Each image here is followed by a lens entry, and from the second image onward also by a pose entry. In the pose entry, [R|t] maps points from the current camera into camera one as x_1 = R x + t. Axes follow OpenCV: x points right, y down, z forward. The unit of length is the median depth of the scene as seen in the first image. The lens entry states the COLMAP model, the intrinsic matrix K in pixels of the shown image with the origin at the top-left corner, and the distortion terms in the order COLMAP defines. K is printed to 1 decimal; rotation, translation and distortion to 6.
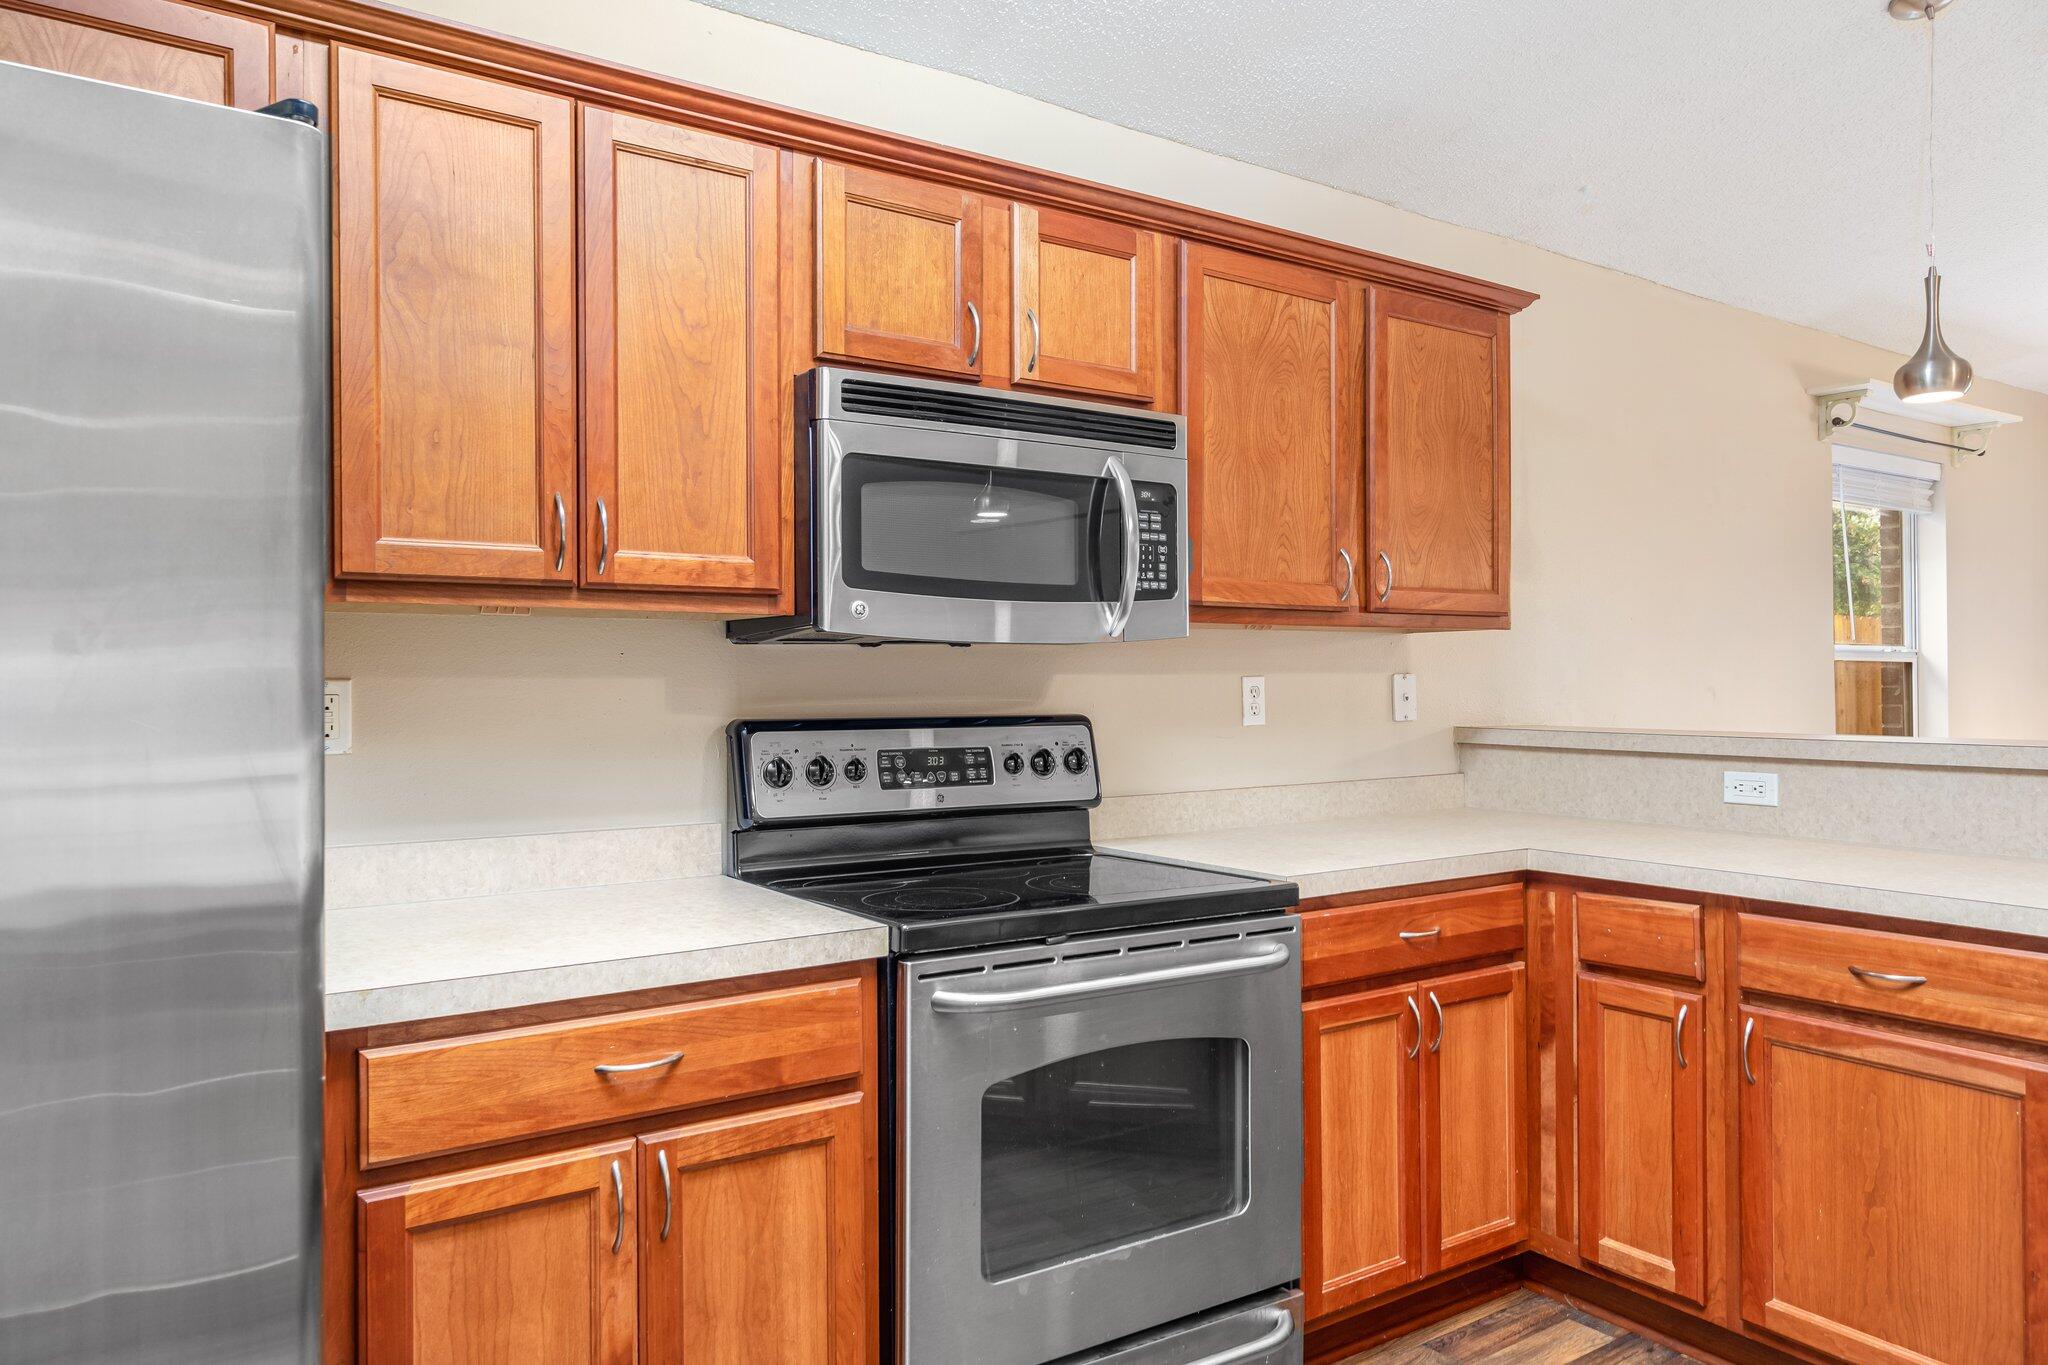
lens RADIAL K [[1335.8, 0, 1016.8], [0, 1335.8, 674.5], [0, 0, 1]] dist [0.004176, 0.001035]
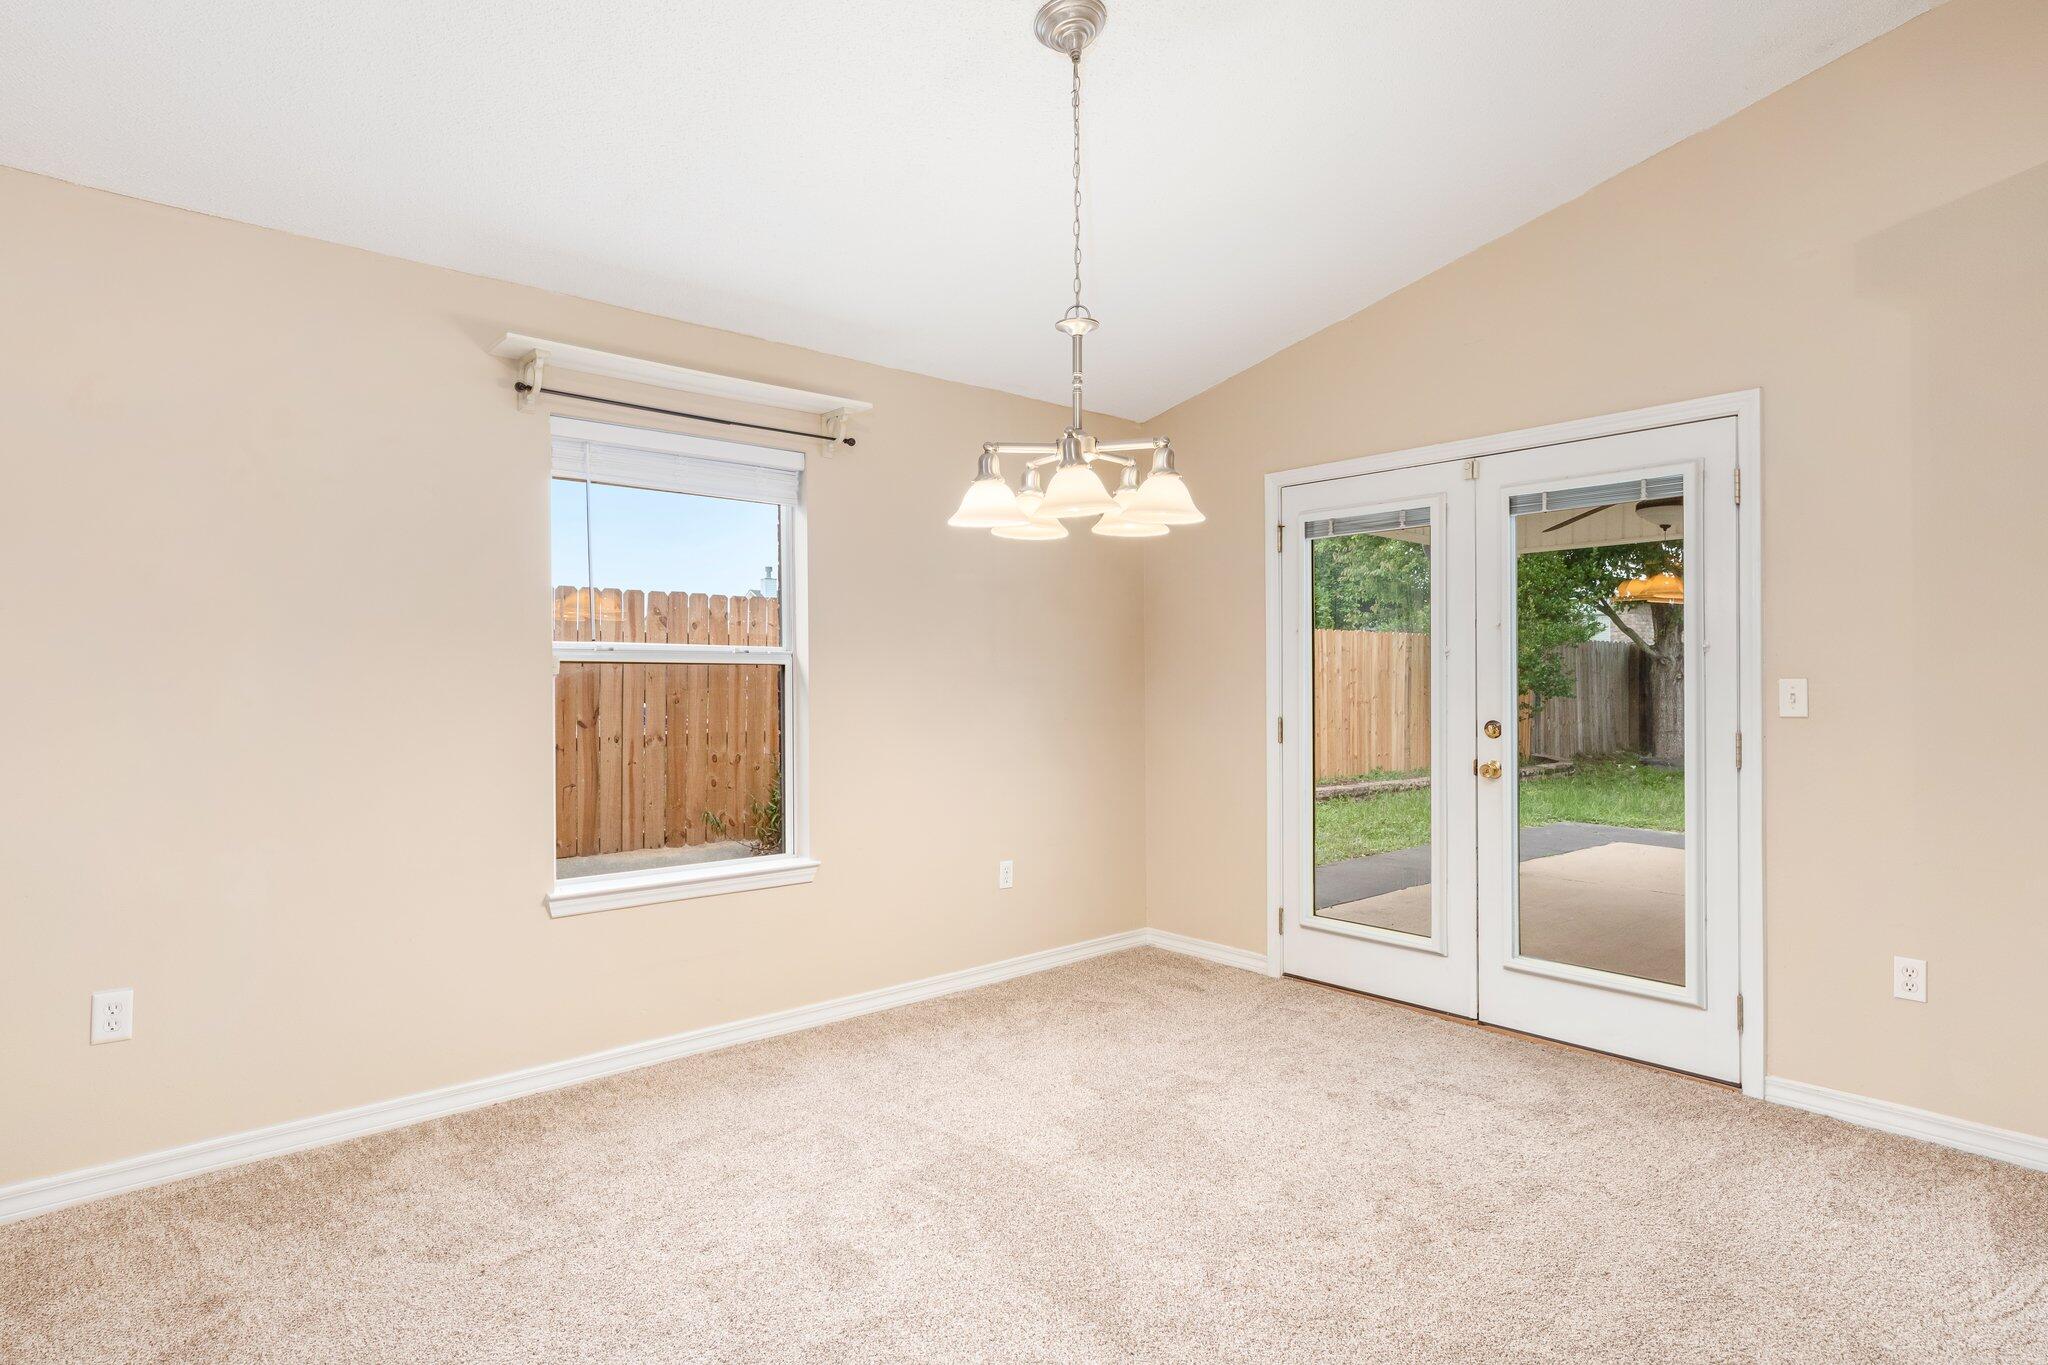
lens RADIAL K [[1027.8, 0, 1032.7], [0, 1027.8, 674.9], [0, 0, 1]] dist [0.004652, 0.001451]
pose [[0.993221, 0.002025, 0.116227, 1.701309], [-0.001990, 0.999998, -0.000418, -0.003504], [-0.116228, 0.000184, 0.993223, 0.581773]]
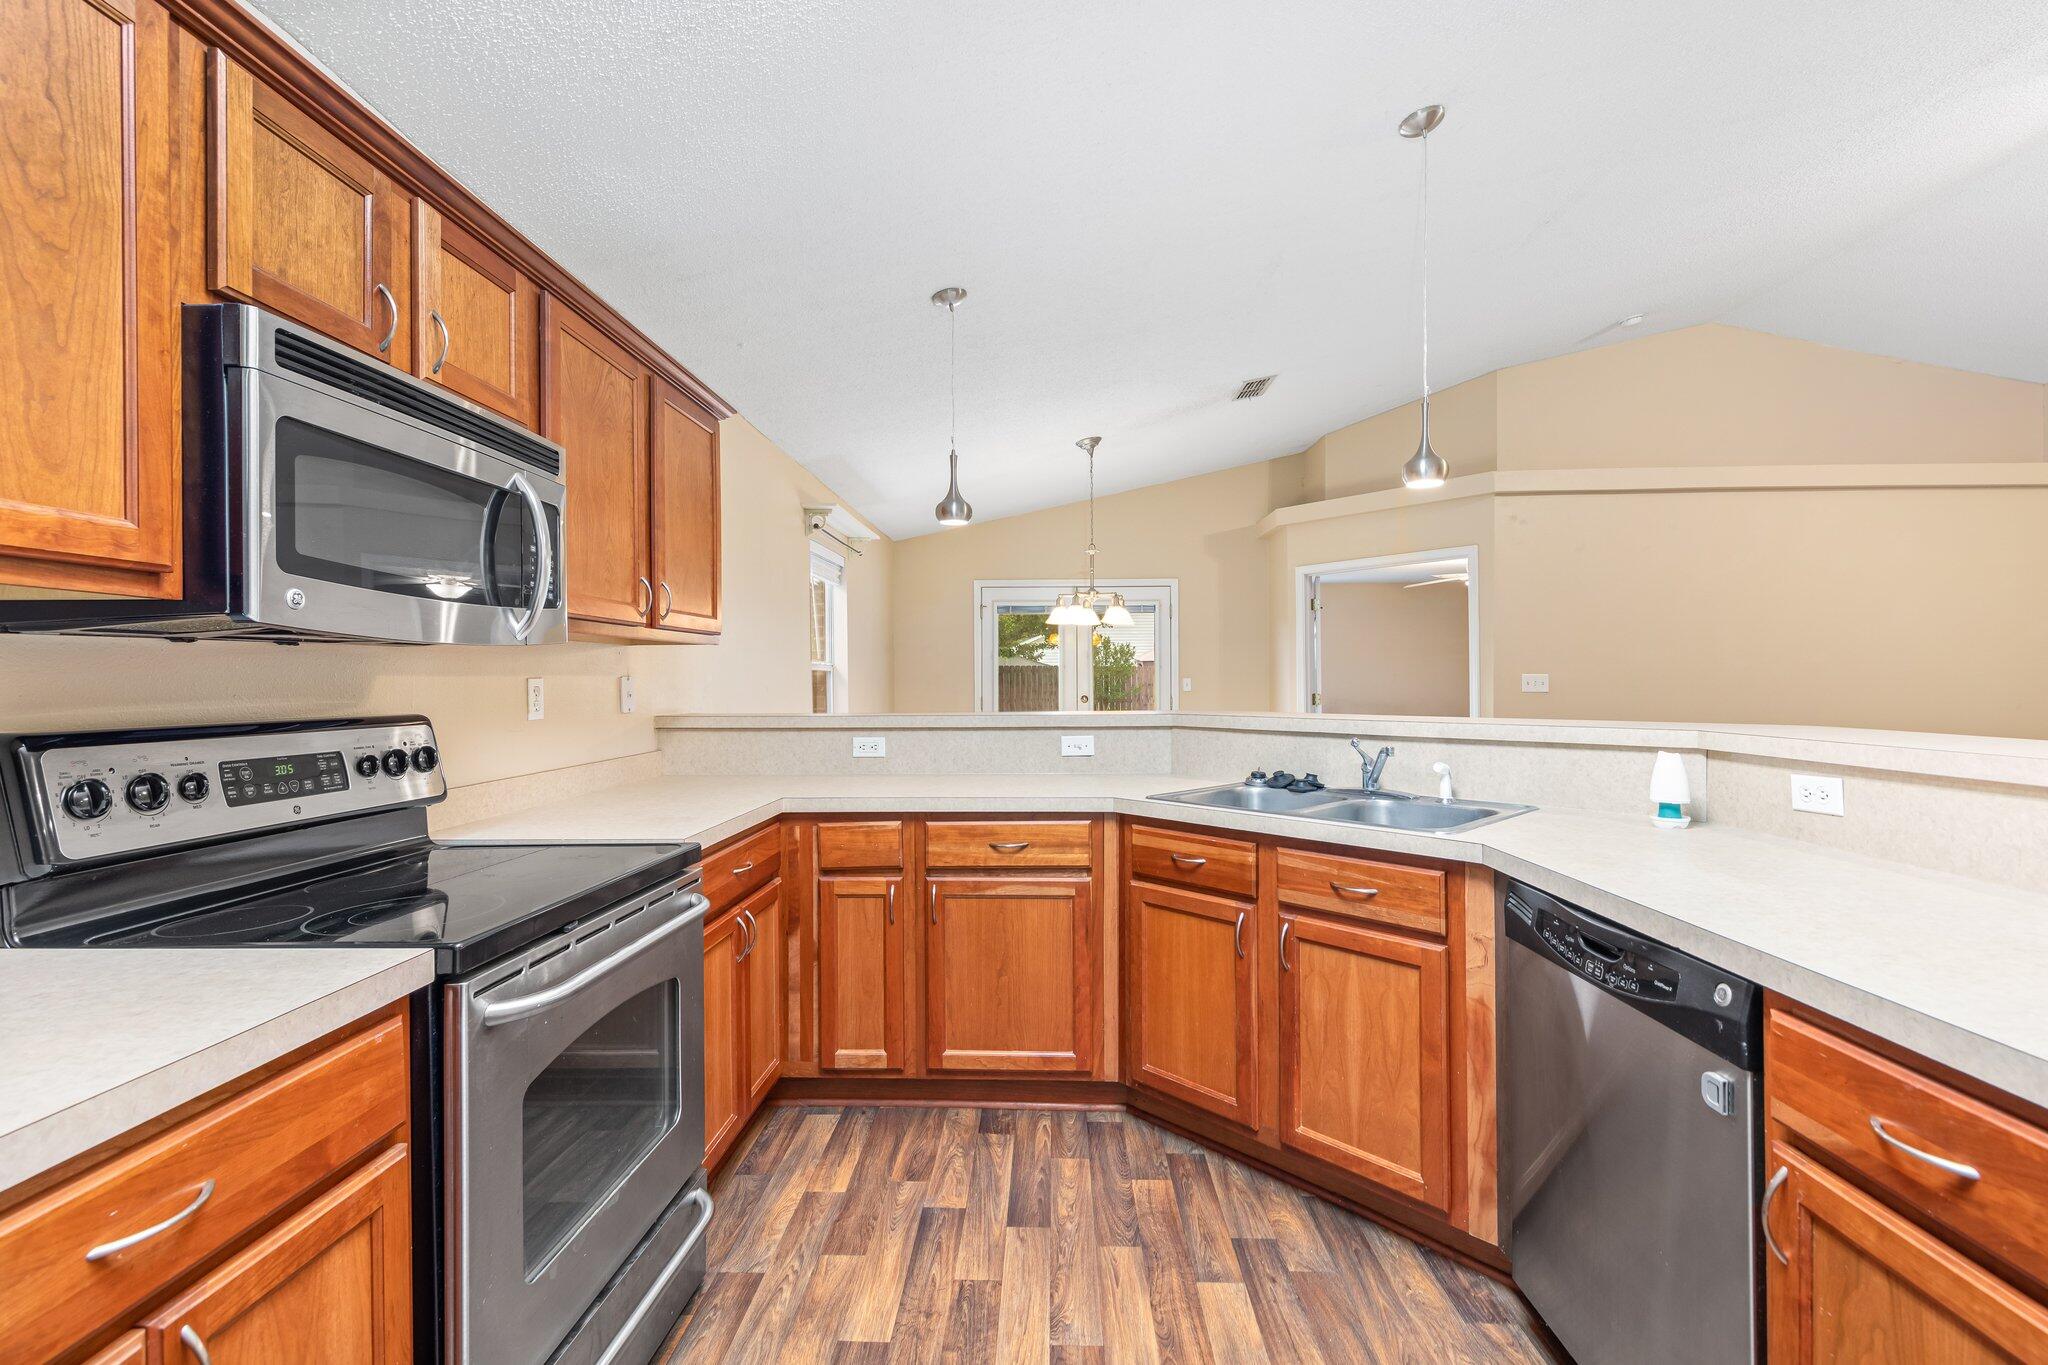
lens RADIAL K [[908.0, 0, 1024.9], [0, 908.0, 677.3], [0, 0, 1]] dist [0.007546, -0.001816]
pose [[0.590760, 0.001490, 0.806846, -0.285400], [0.000108, 0.999998, -0.001926, 0.003267], [-0.806847, 0.001225, 0.590759, 0.243055]]
